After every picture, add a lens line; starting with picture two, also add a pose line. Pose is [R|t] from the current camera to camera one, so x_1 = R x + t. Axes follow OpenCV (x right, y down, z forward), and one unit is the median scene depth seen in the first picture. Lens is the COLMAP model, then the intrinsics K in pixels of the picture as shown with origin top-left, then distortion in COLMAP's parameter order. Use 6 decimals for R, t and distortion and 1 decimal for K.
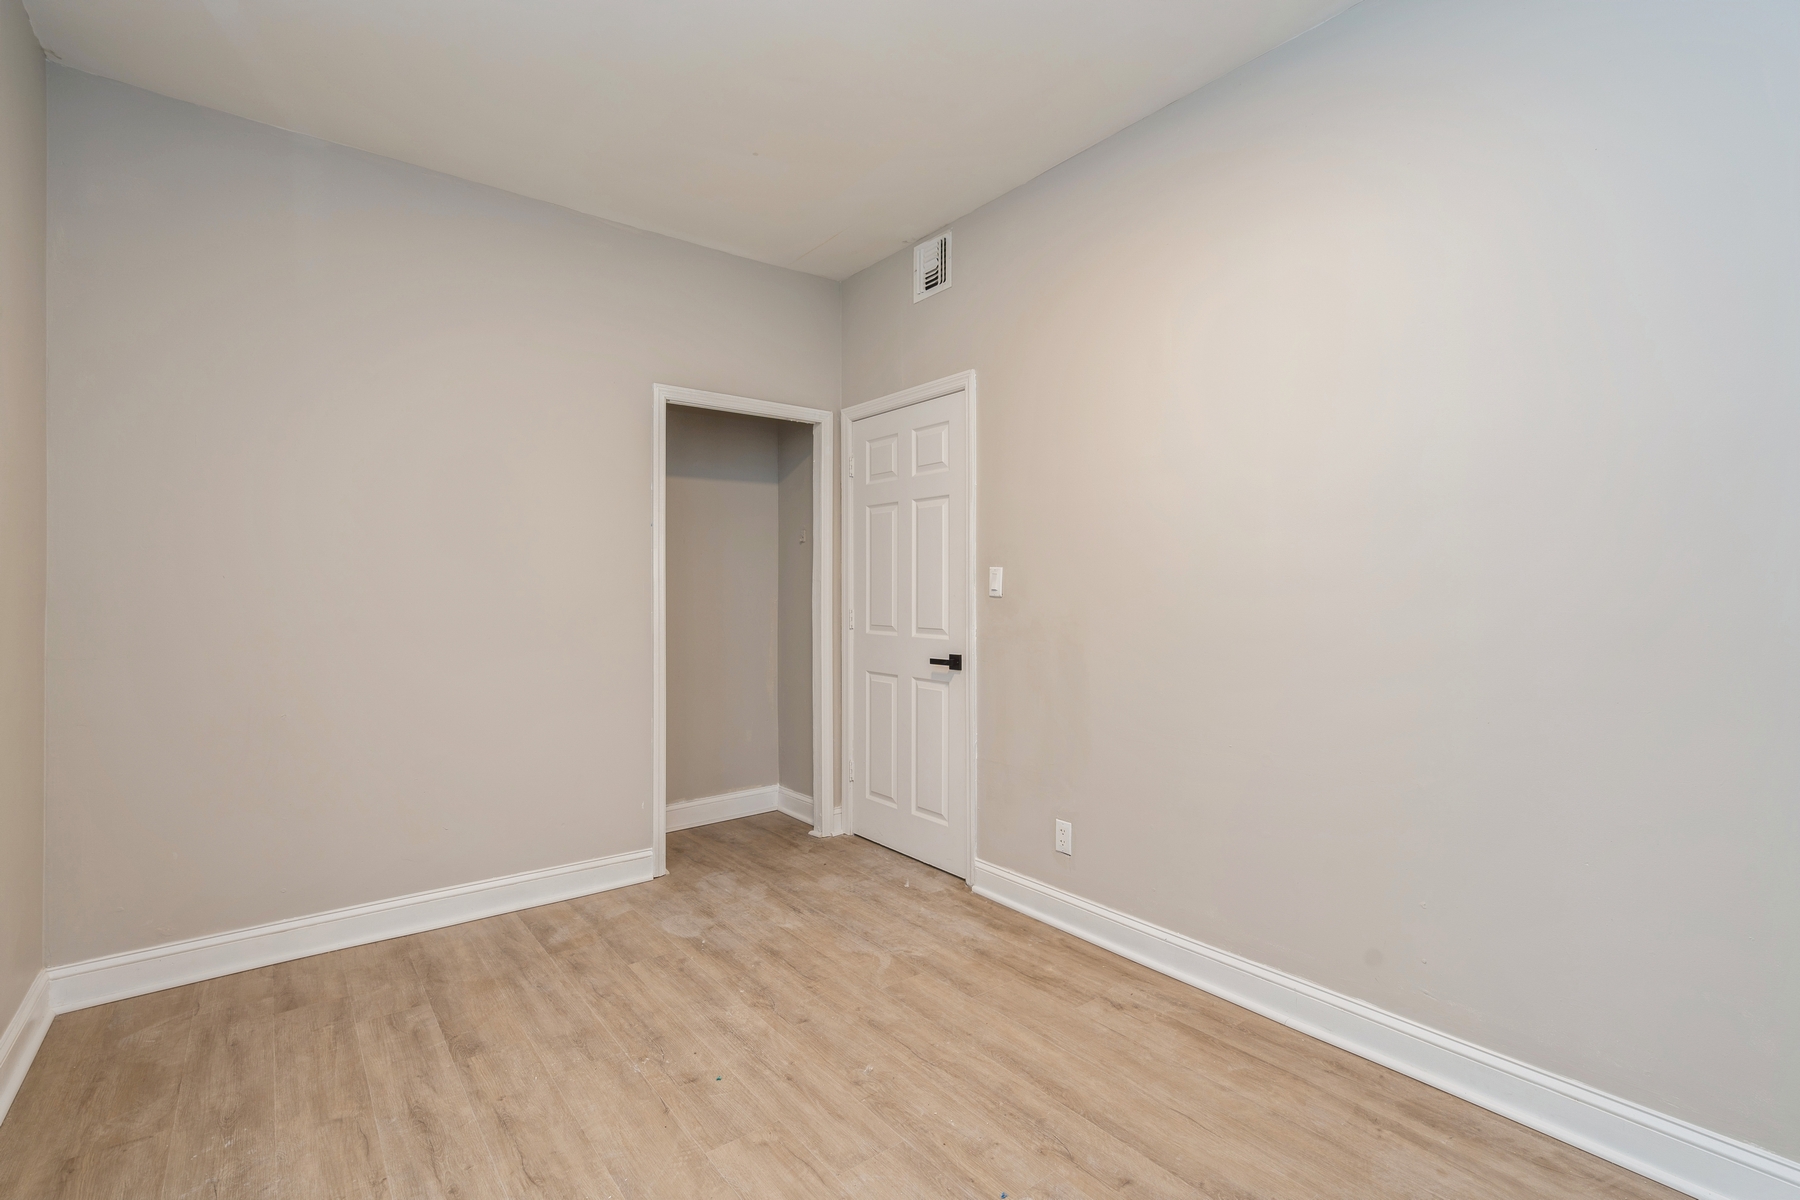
lens RADIAL K [[814.2, 0, 897.3], [0, 814.2, 606.2], [0, 0, 1]] dist [0.003234, 0.000651]
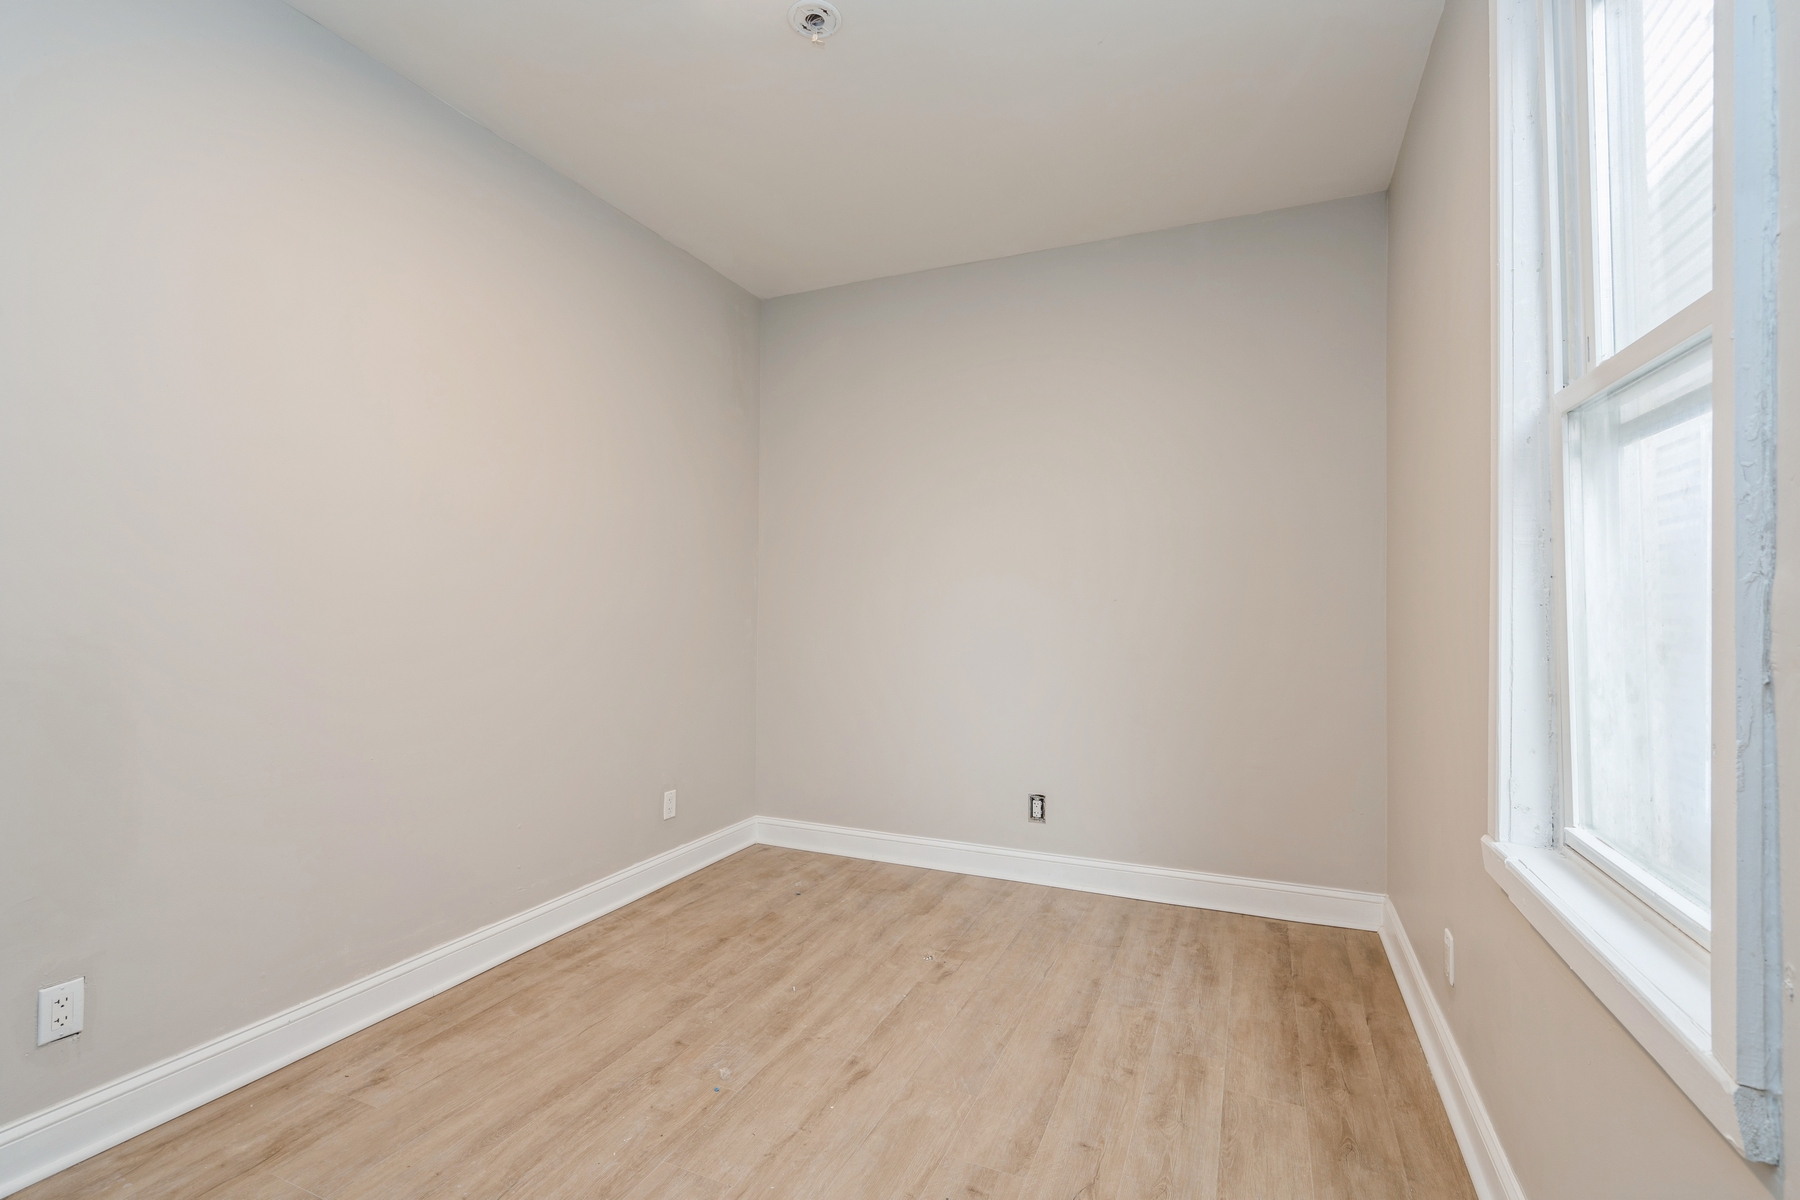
lens RADIAL K [[814.2, 0, 897.3], [0, 814.2, 606.2], [0, 0, 1]] dist [0.003234, 0.000651]
pose [[-0.486600, 0.000362, 0.873625, -0.874330], [-0.000076, 1.000000, -0.000457, -0.015235], [-0.873625, -0.000289, -0.486600, 1.086688]]
